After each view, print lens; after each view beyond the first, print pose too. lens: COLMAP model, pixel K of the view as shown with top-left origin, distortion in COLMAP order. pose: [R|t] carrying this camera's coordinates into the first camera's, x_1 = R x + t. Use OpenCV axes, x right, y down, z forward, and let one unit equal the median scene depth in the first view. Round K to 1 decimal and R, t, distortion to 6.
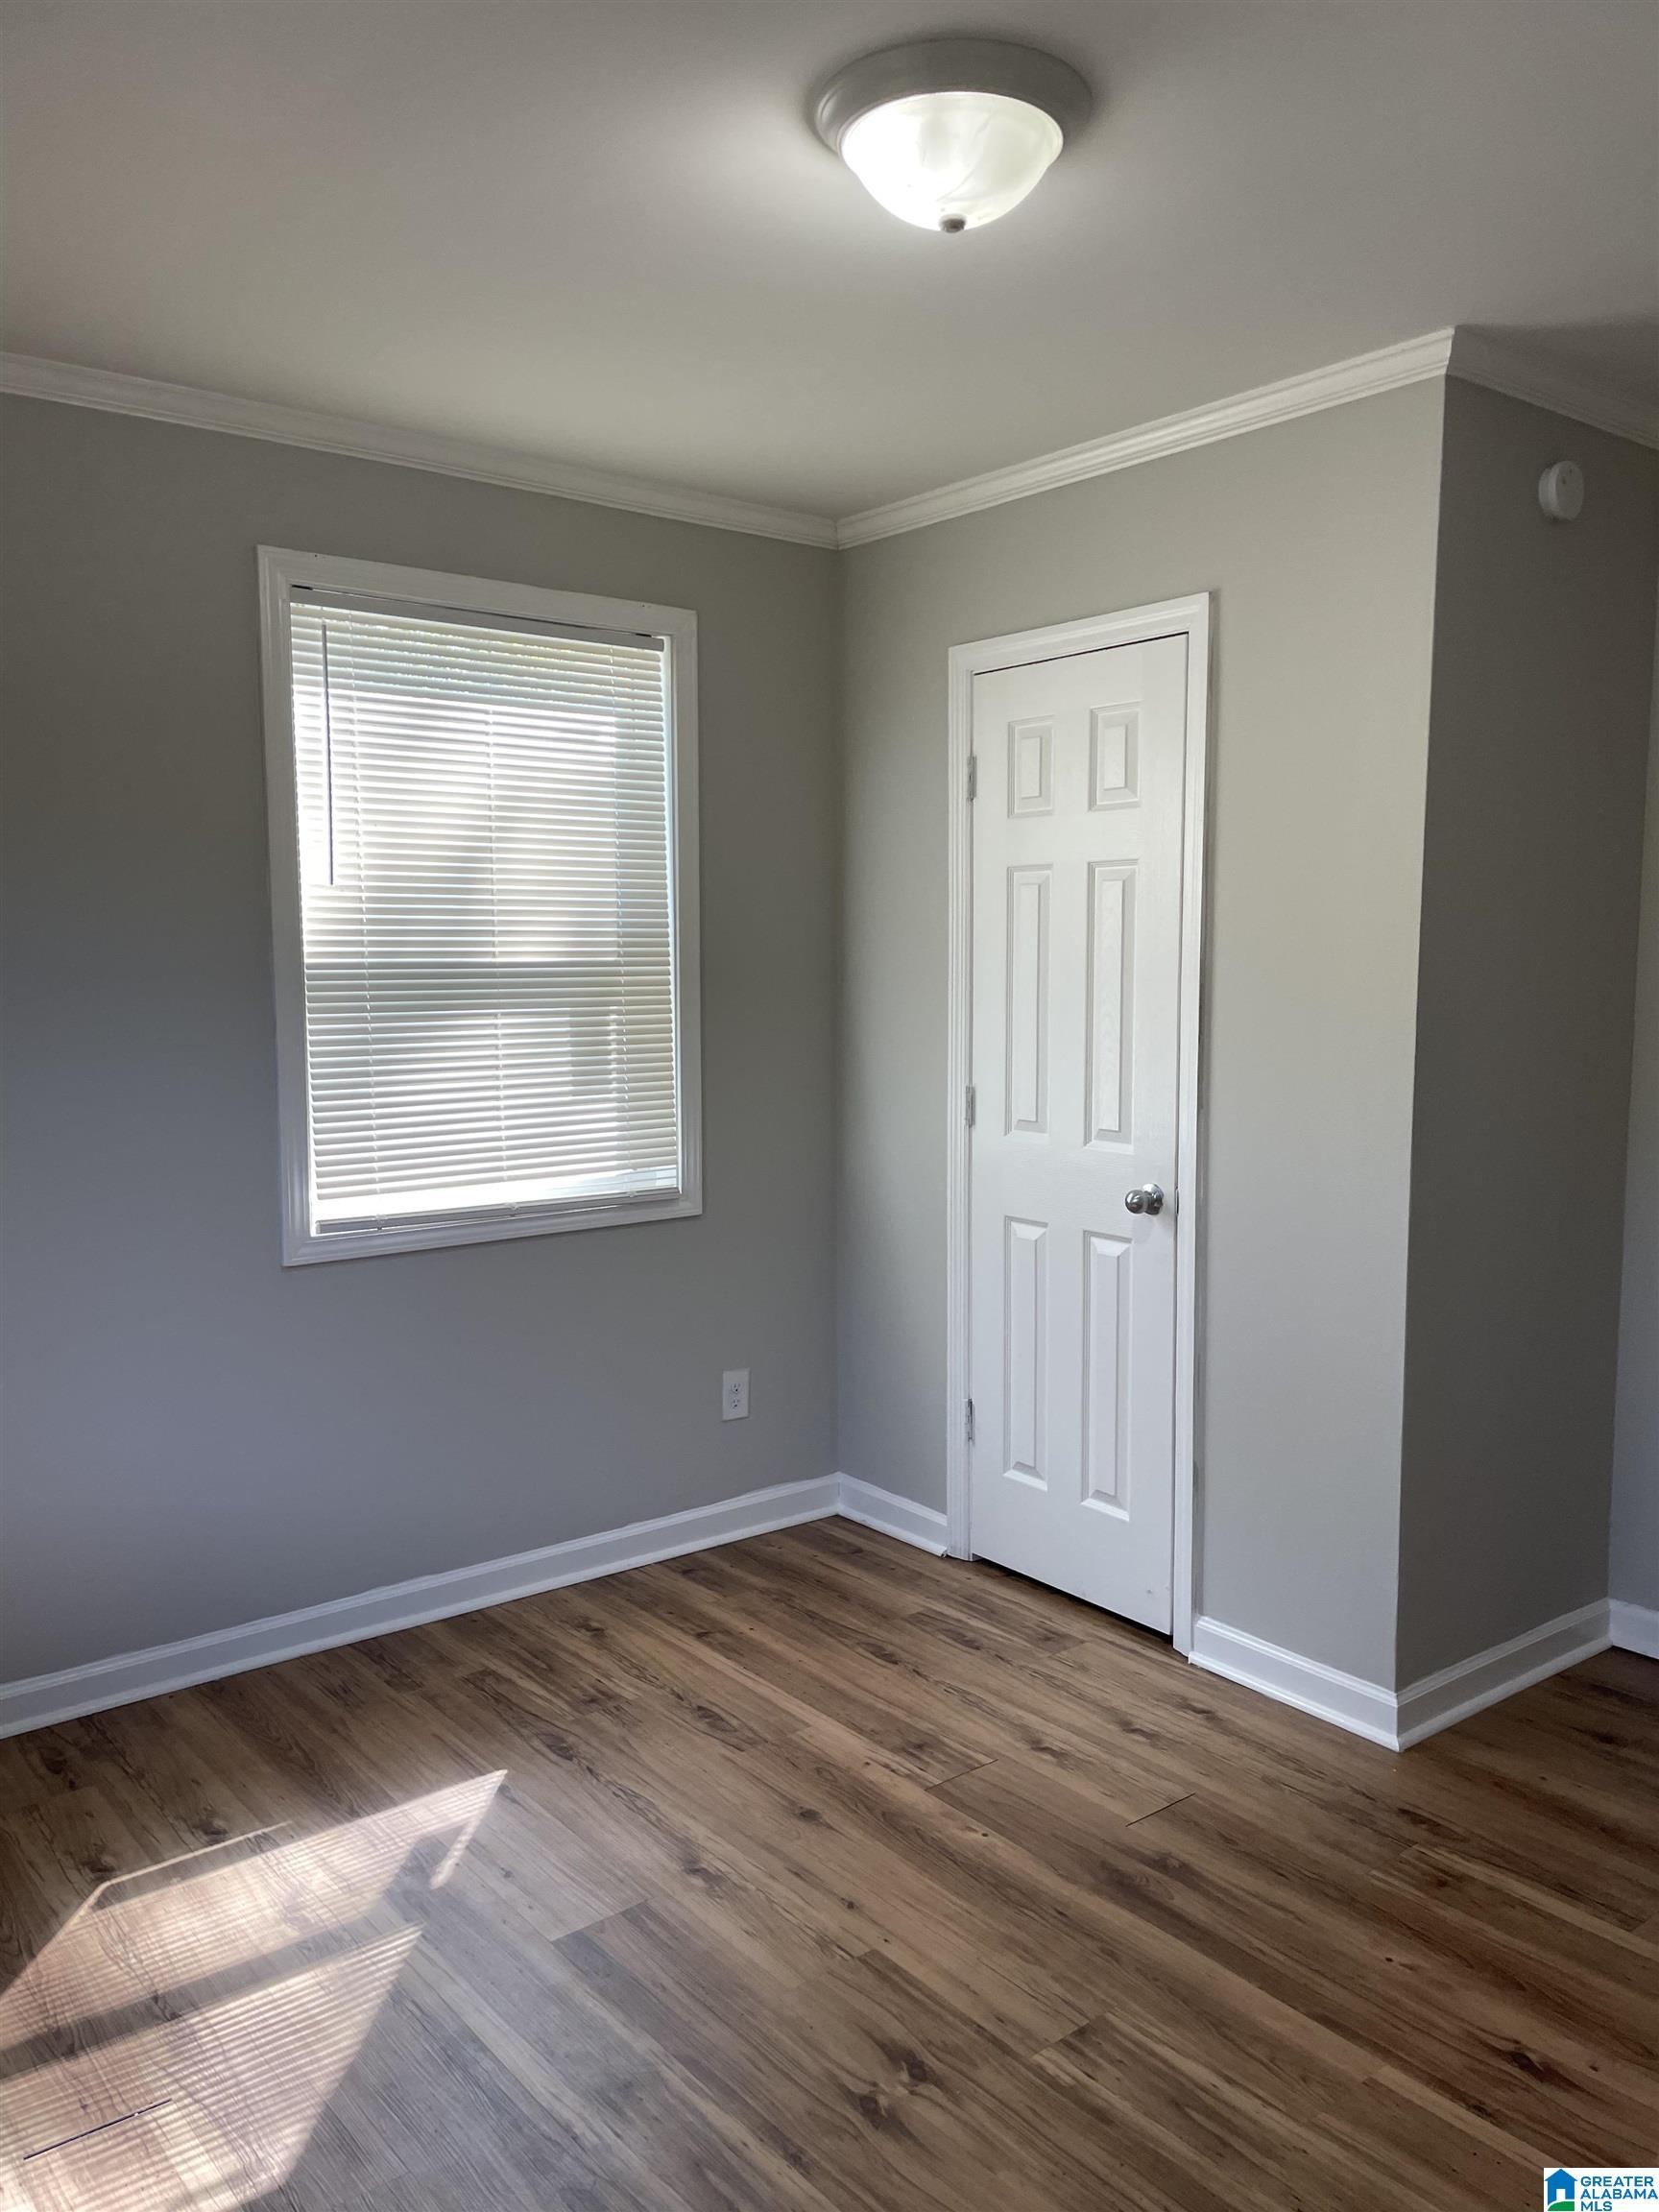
lens RADIAL K [[1699.2, 0, 832.2], [0, 1699.2, 1124.0], [0, 0, 1]] dist [0.107123, -0.145941]
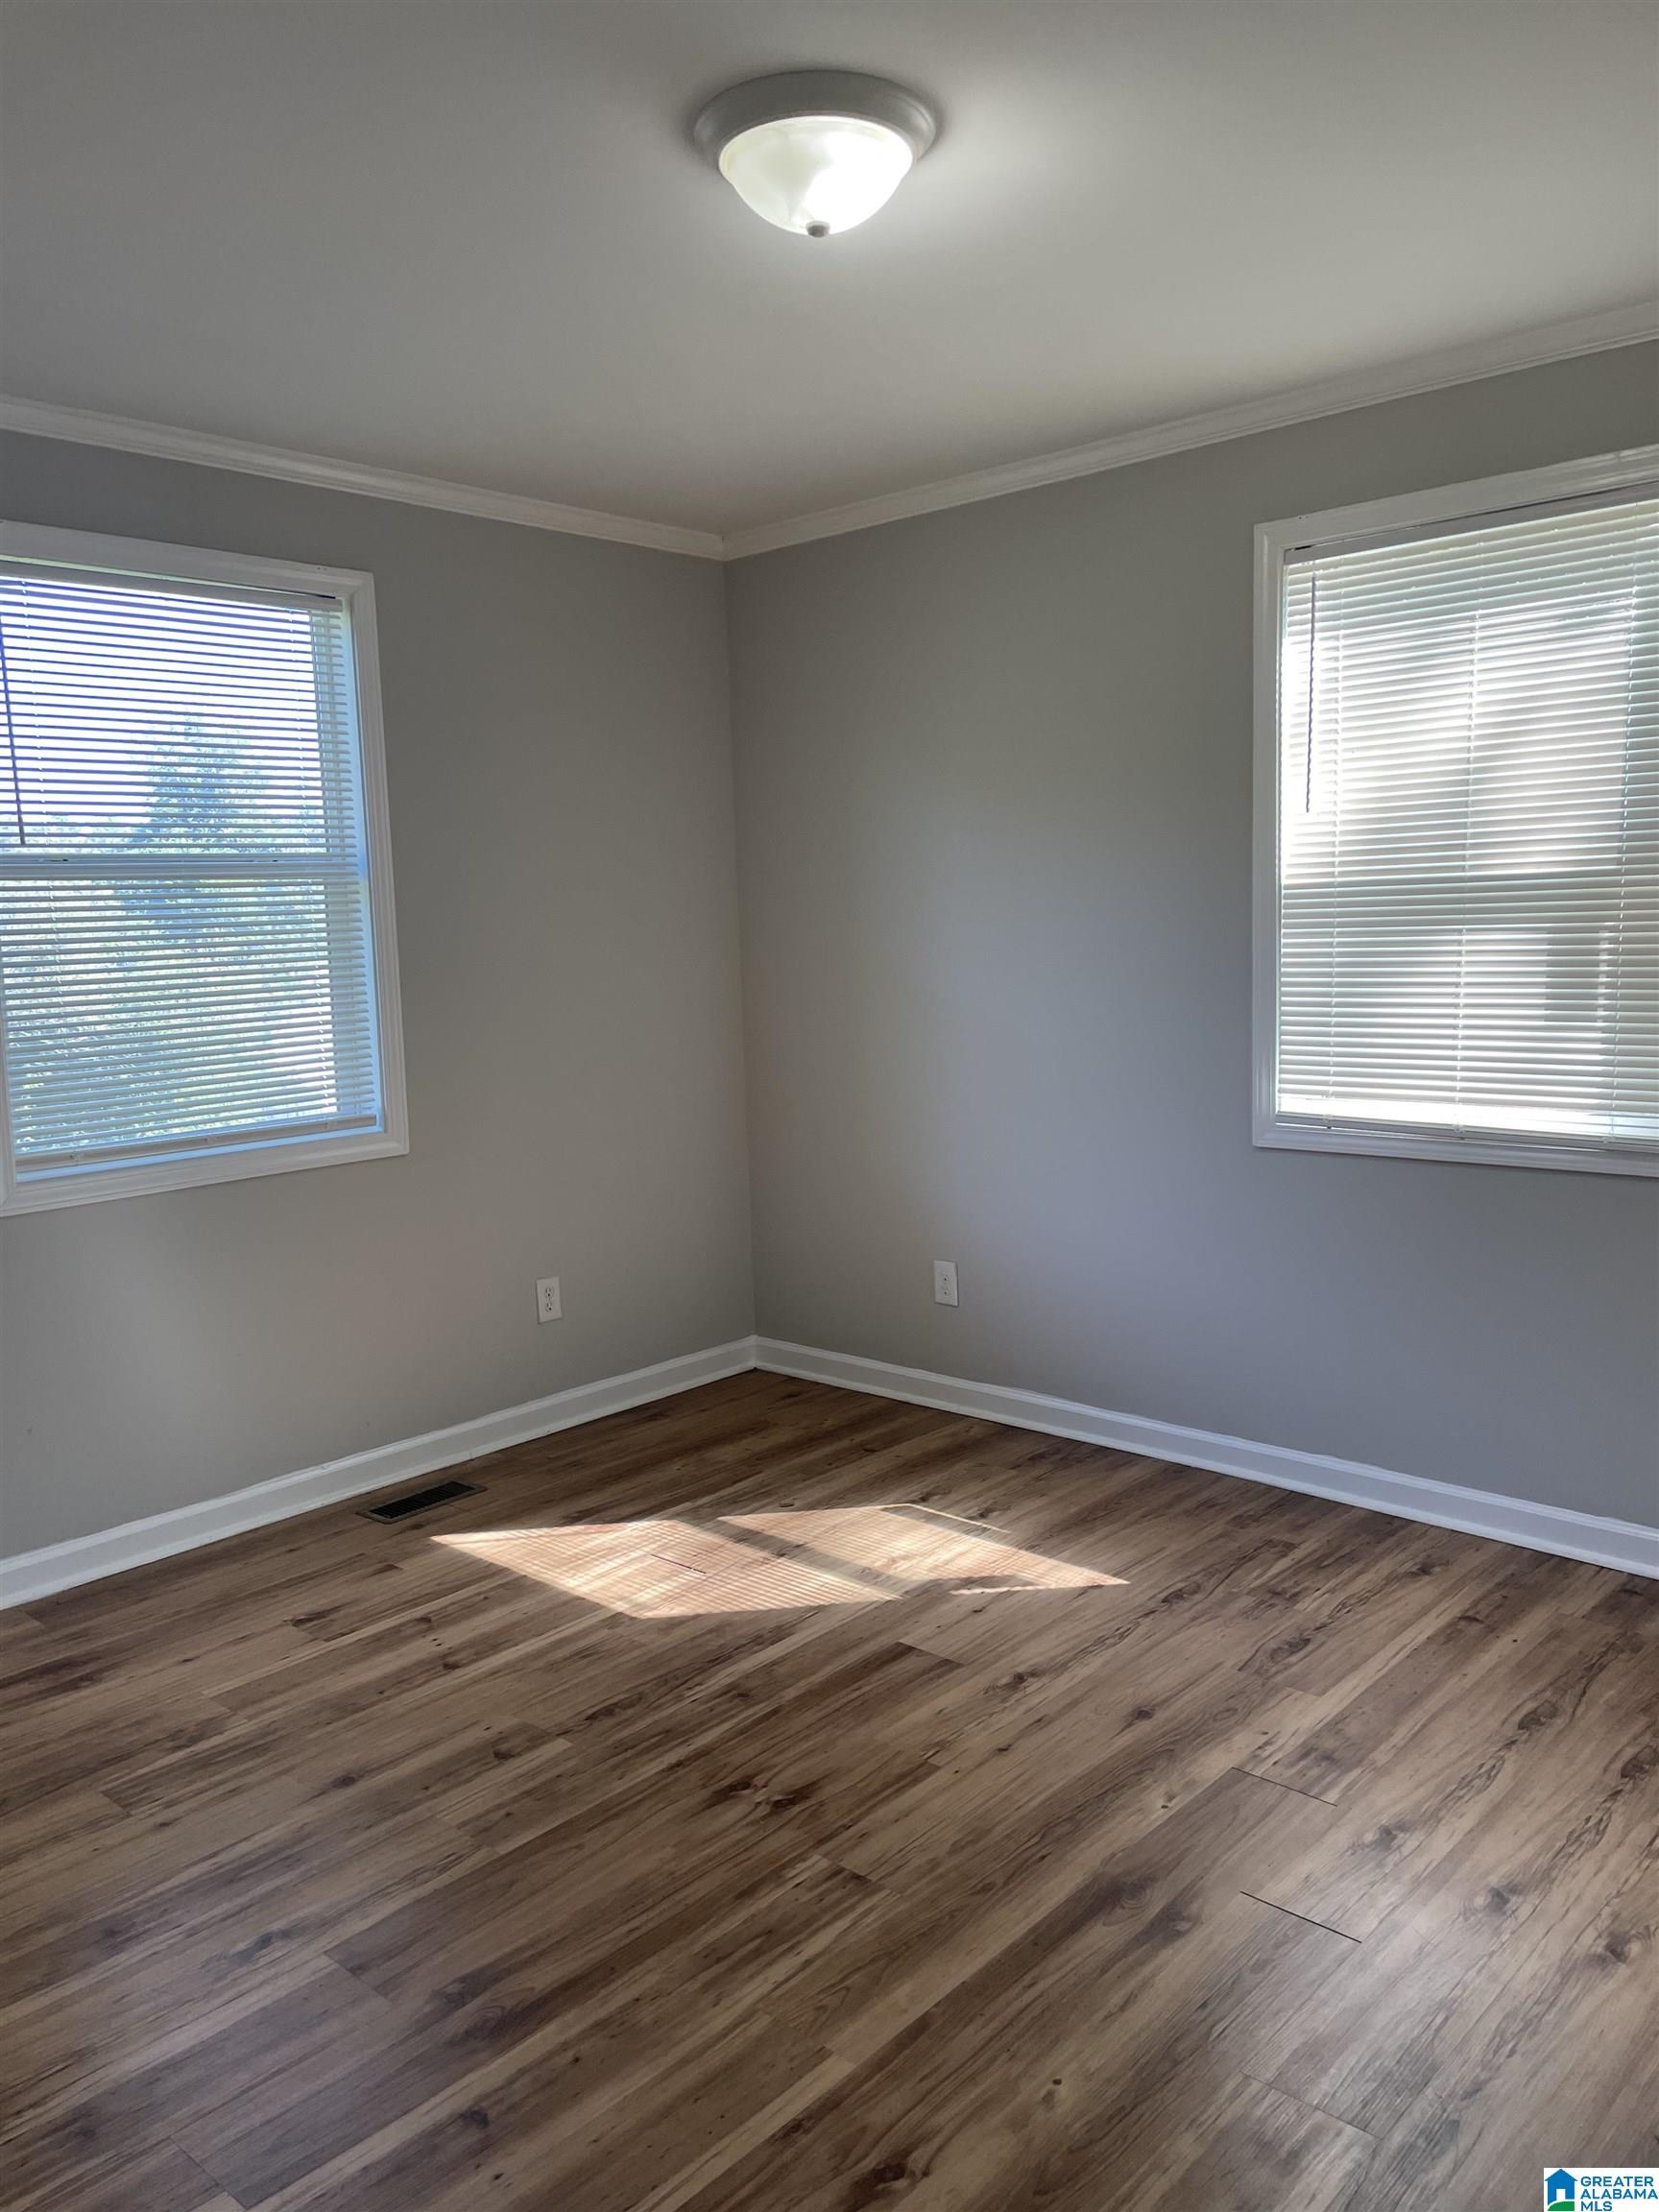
lens RADIAL K [[1676.3, 0, 829.5], [0, 1676.3, 1106.0], [0, 0, 1]] dist [0.106278, -0.134255]
pose [[0.149913, 0.111619, -0.982378, 0.811593], [-0.073072, 0.992140, 0.101578, -0.041991], [0.985995, 0.056556, 0.156891, 0.567308]]
